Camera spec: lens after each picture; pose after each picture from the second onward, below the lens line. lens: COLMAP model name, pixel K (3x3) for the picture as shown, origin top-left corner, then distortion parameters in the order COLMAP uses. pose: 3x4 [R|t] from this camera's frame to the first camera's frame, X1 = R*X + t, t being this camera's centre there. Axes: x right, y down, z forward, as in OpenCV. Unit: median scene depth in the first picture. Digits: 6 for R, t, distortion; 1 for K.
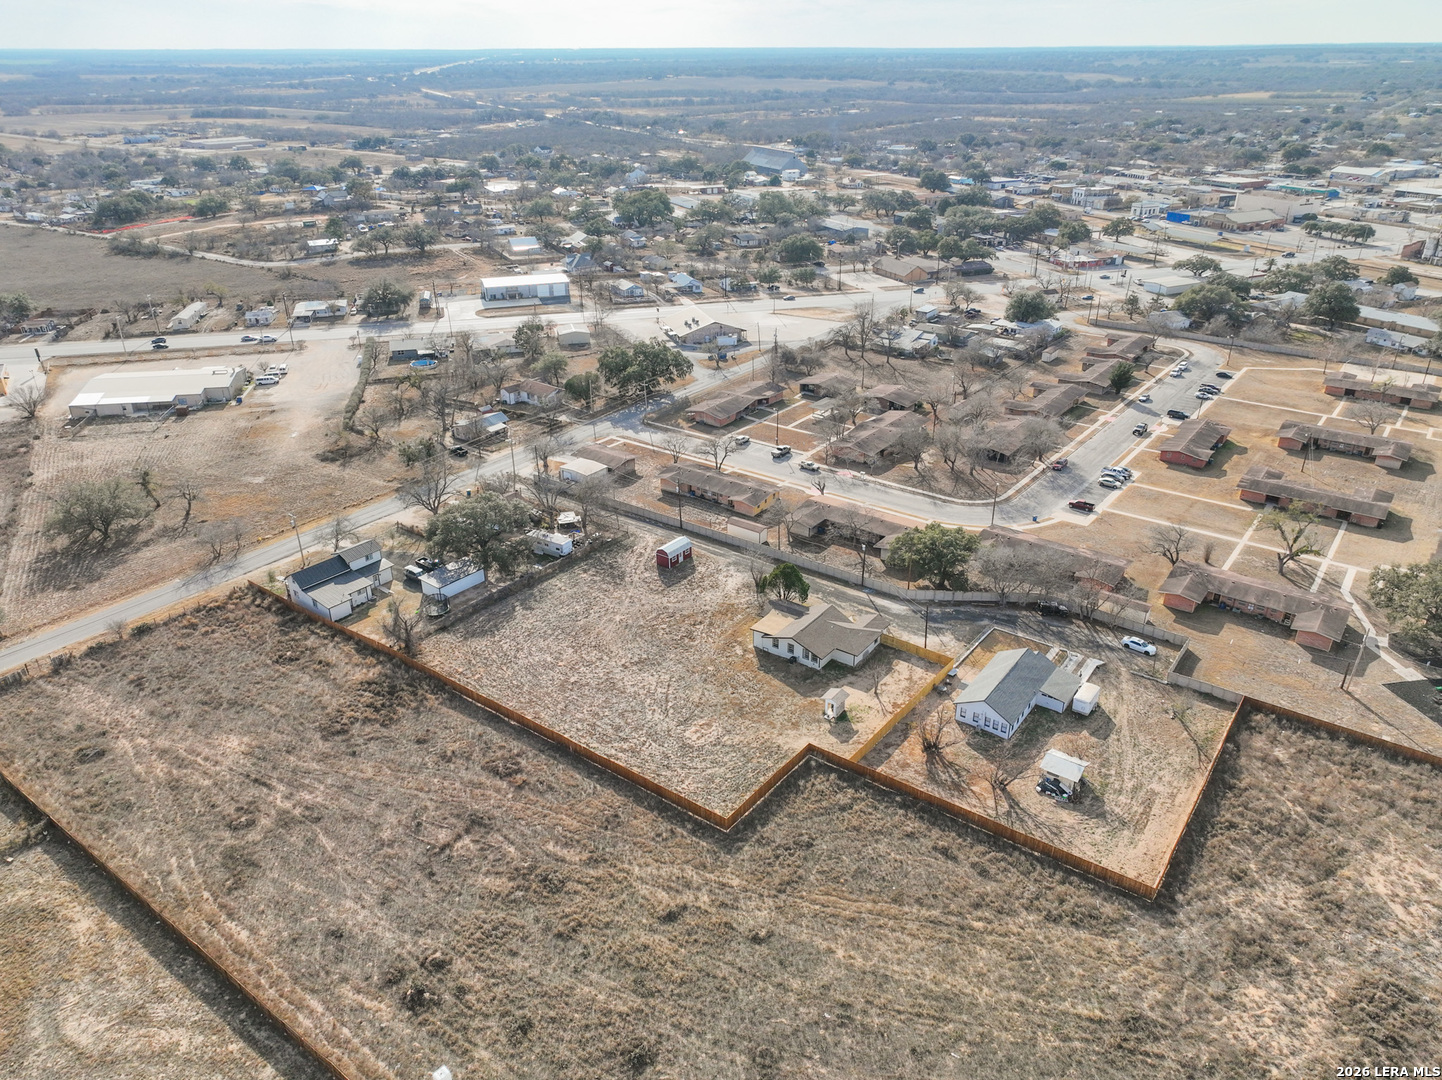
lens RADIAL K [[1013.1, 0, 721.0], [0, 1013.1, 540.0], [0, 0, 1]] dist [-0.000083, 0.022863]
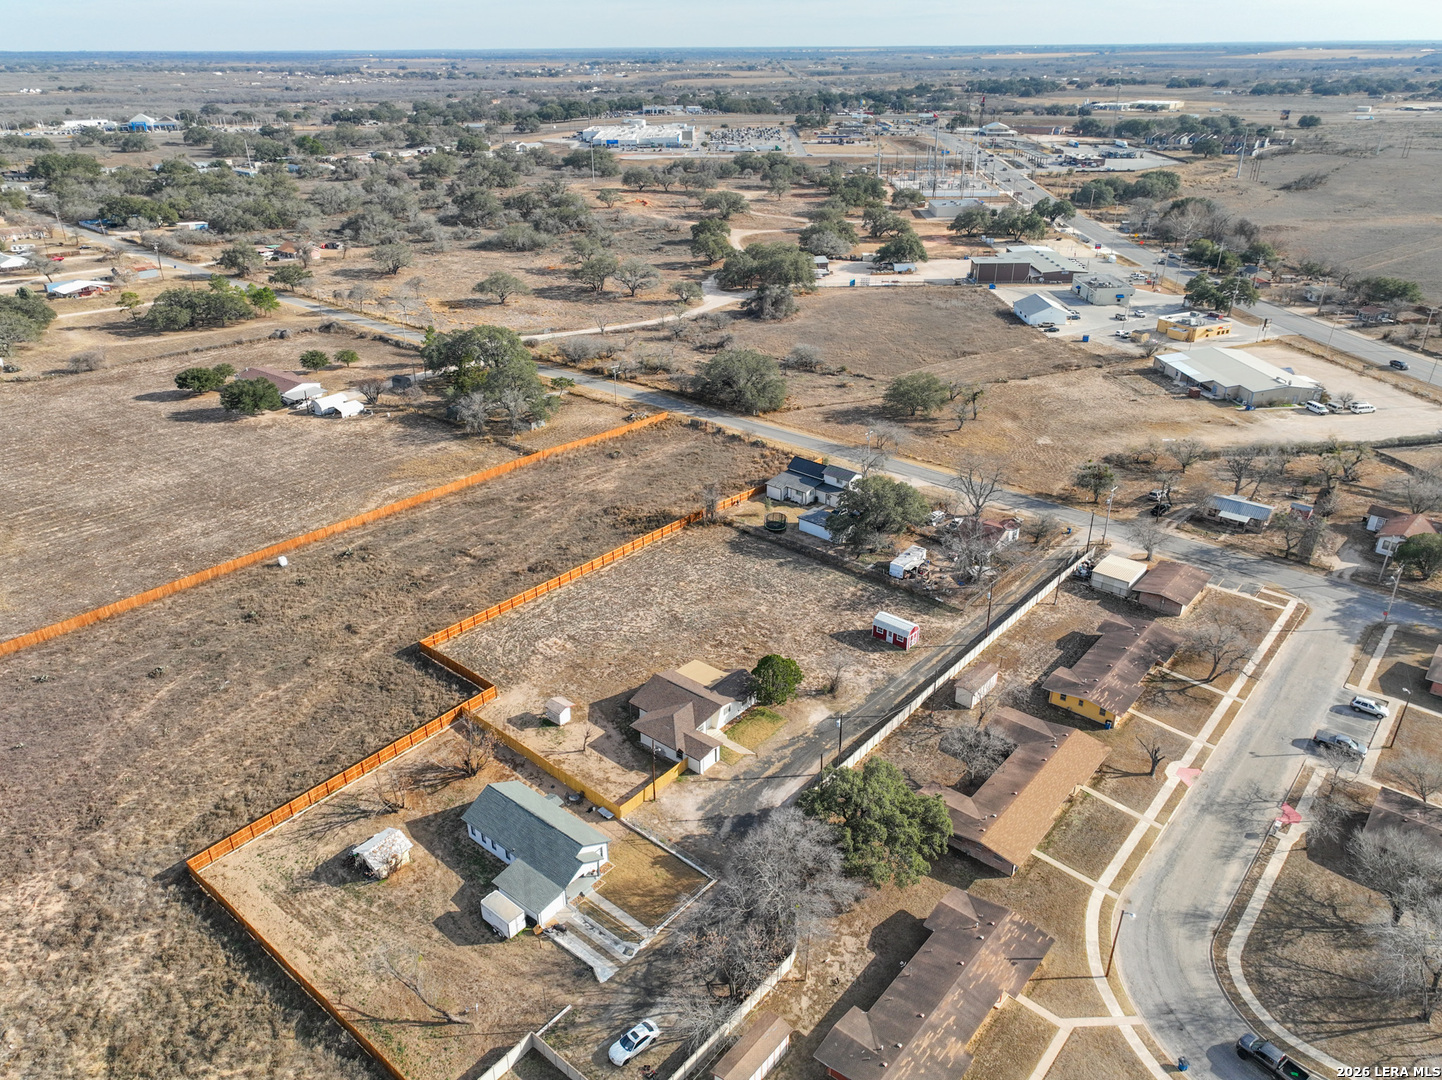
lens RADIAL K [[1013.1, 0, 721.0], [0, 1013.1, 540.0], [0, 0, 1]] dist [-0.000083, 0.022863]
pose [[-0.061283, 0.443660, -0.894097, 0.786143], [-0.430706, 0.796334, 0.424670, -0.394647], [0.900409, 0.411118, 0.142285, 0.811237]]
